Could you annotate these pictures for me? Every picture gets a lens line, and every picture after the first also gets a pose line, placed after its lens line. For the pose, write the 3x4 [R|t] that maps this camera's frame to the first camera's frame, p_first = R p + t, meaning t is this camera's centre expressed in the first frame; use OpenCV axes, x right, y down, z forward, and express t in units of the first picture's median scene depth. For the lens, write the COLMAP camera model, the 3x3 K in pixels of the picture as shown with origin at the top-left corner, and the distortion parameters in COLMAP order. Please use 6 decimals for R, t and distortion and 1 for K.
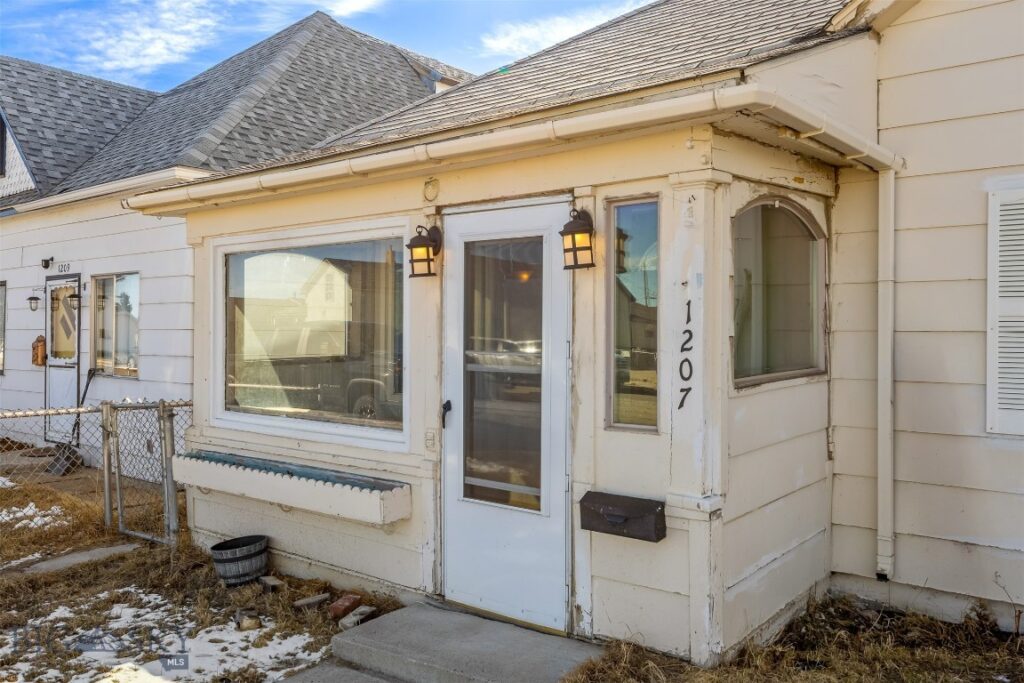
lens RADIAL K [[830.6, 0, 512.0], [0, 830.6, 341.5], [0, 0, 1]] dist [0.002075, -0.001681]
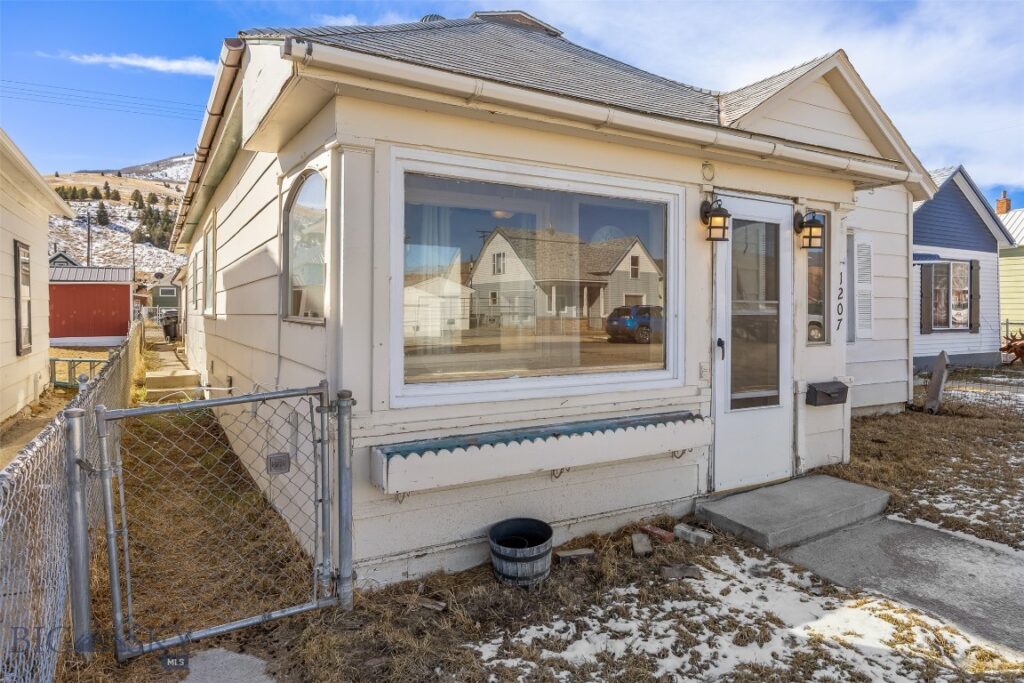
lens RADIAL K [[633.3, 0, 513.5], [0, 633.3, 323.4], [0, 0, 1]] dist [-0.003902, -0.000668]
pose [[0.357229, -0.017620, 0.933851, -1.147875], [0.011212, 0.999831, 0.014576, 0.030656], [-0.933950, 0.005263, 0.357366, 0.975020]]
